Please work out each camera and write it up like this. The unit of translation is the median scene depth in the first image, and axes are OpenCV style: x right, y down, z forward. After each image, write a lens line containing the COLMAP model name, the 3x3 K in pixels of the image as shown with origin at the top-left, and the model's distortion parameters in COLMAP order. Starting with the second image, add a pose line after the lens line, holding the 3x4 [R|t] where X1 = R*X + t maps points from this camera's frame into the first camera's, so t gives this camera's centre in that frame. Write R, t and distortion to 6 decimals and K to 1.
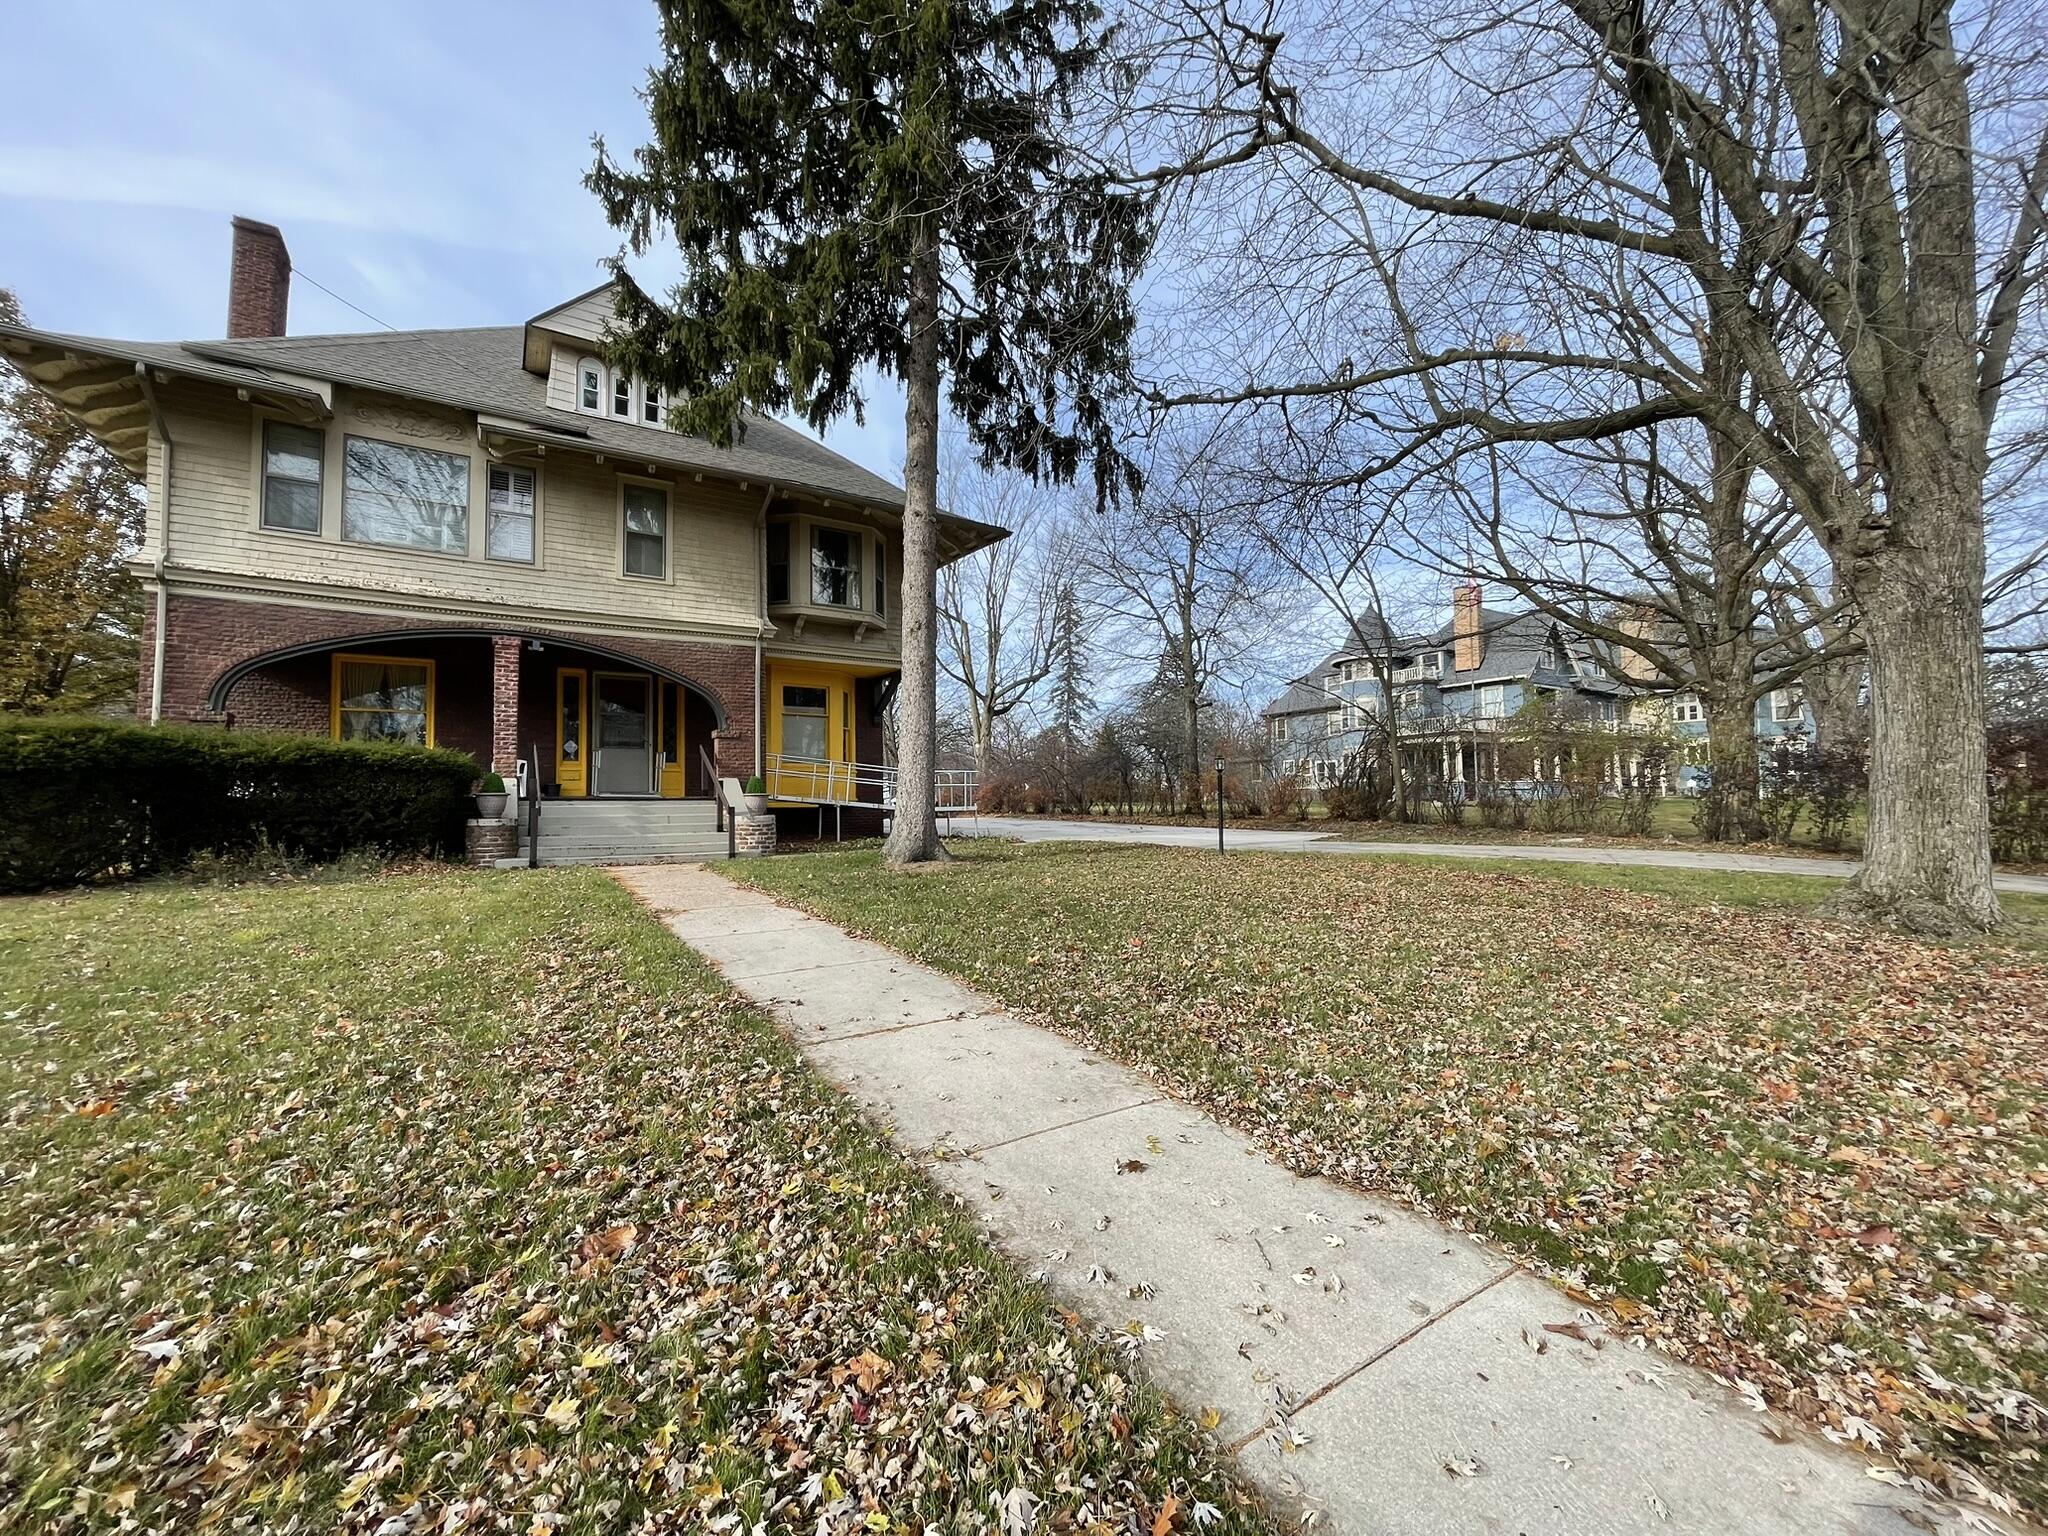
lens RADIAL K [[827.2, 0, 1021.8], [0, 827.2, 768.6], [0, 0, 1]] dist [0.003615, -0.000062]
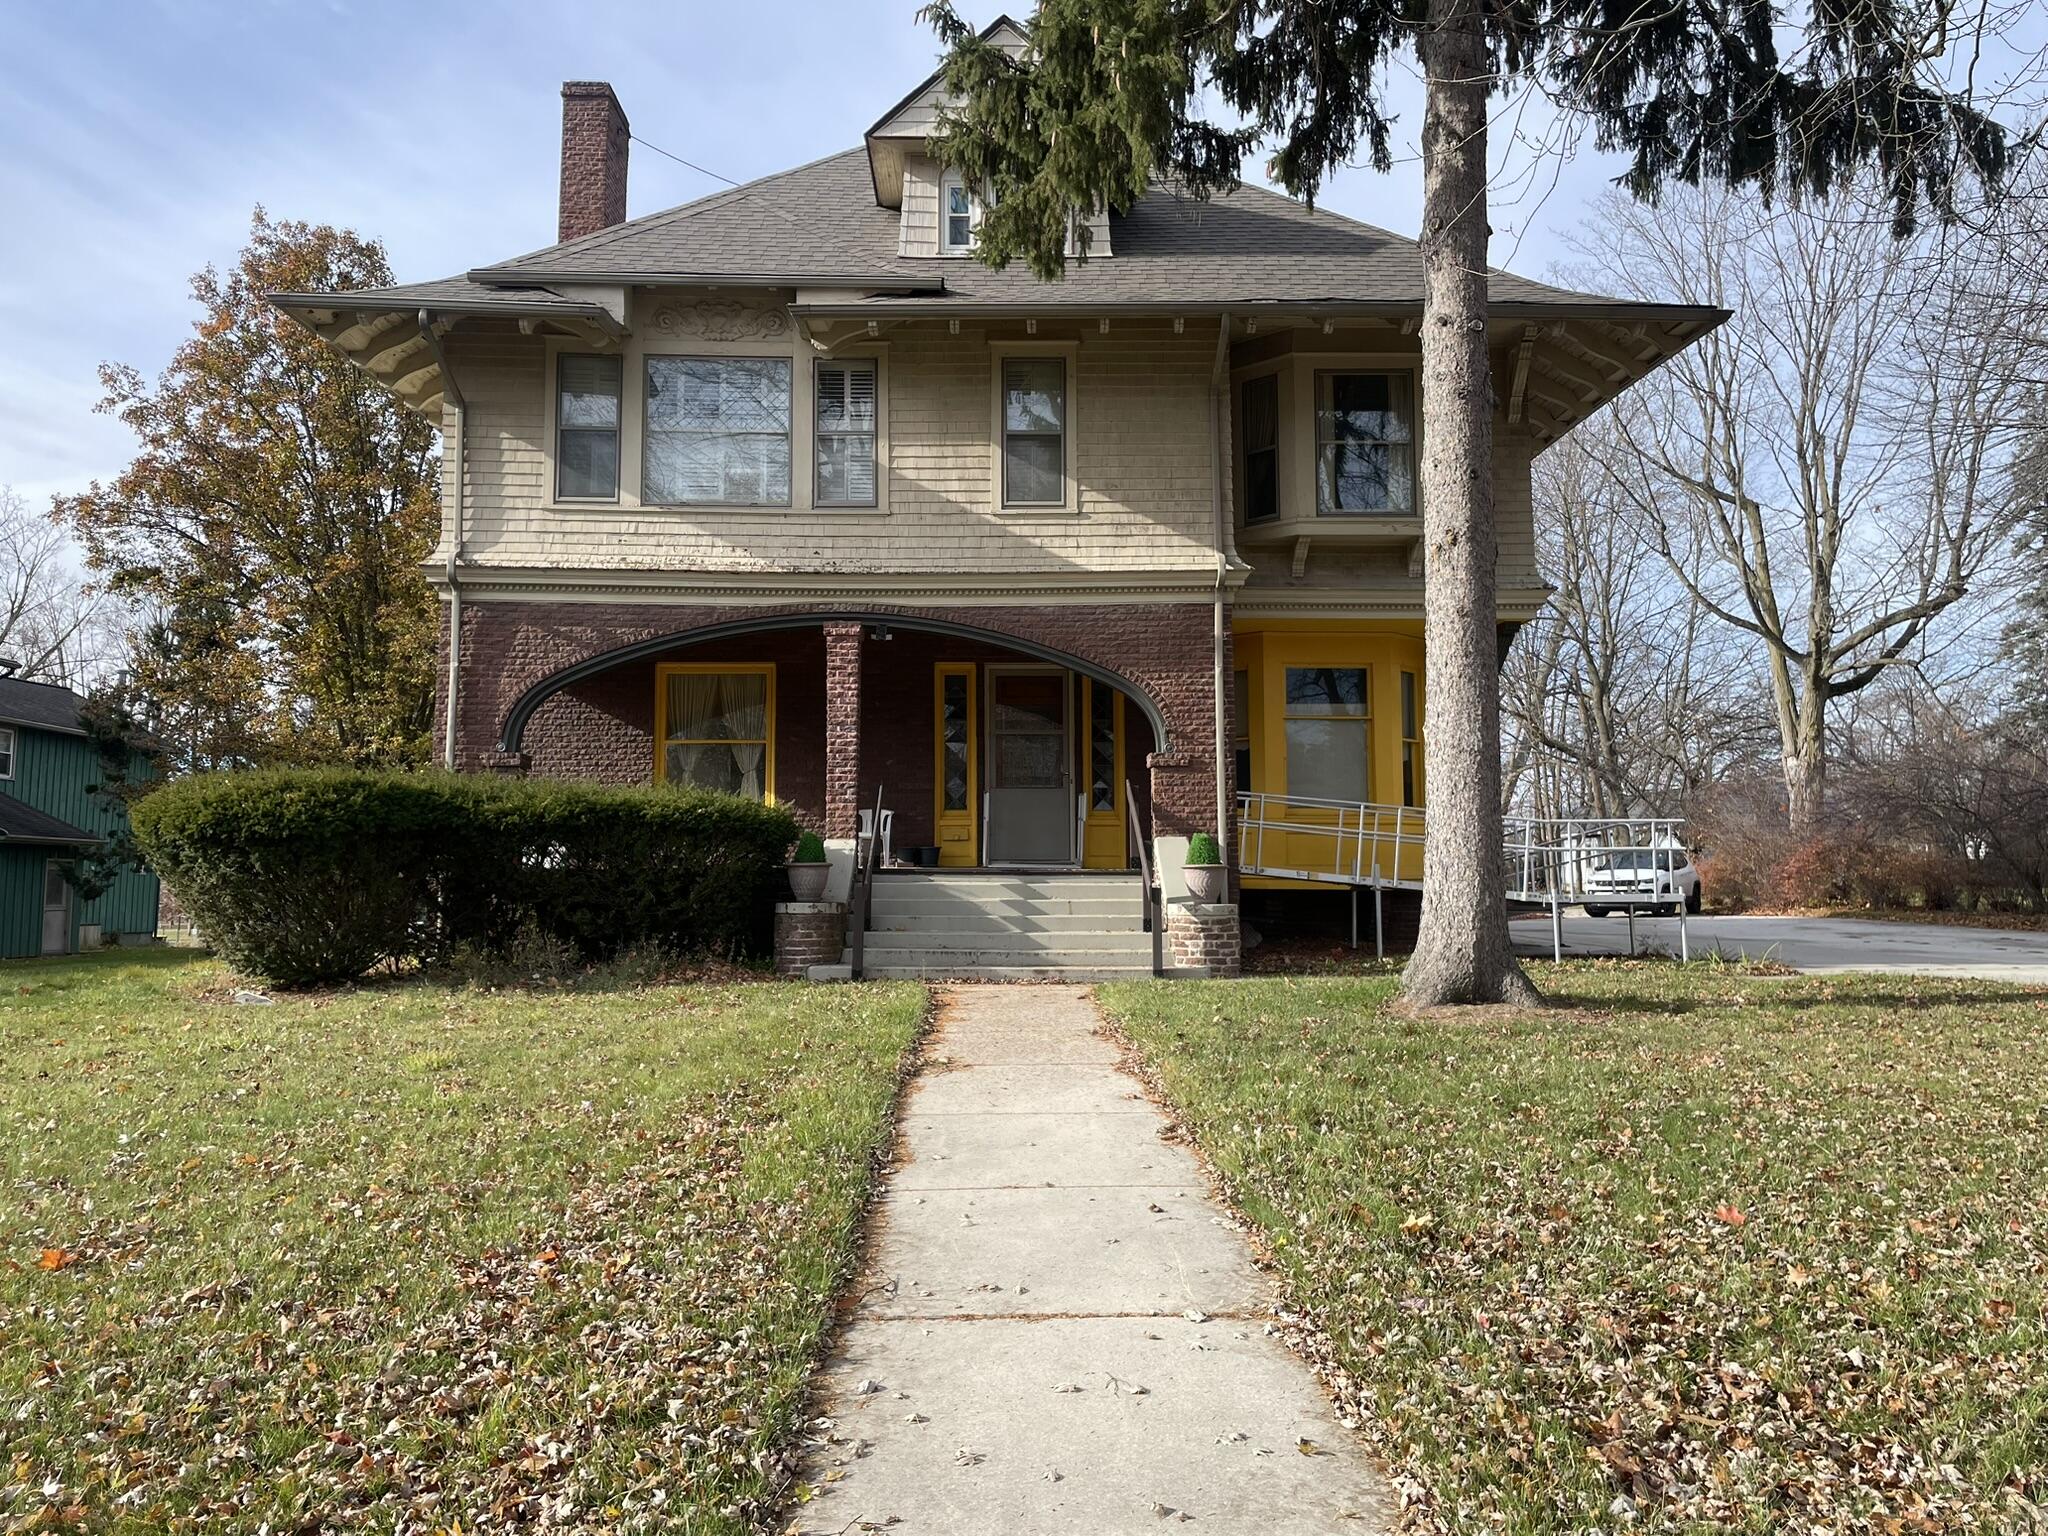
lens RADIAL K [[1544.3, 0, 1024.7], [0, 1544.3, 755.2], [0, 0, 1]] dist [0.076529, -0.022947]
pose [[0.854320, -0.032647, -0.518720, 0.125333], [0.013489, 0.999082, -0.040664, -0.003221], [0.519572, 0.027743, 0.853976, 0.038142]]
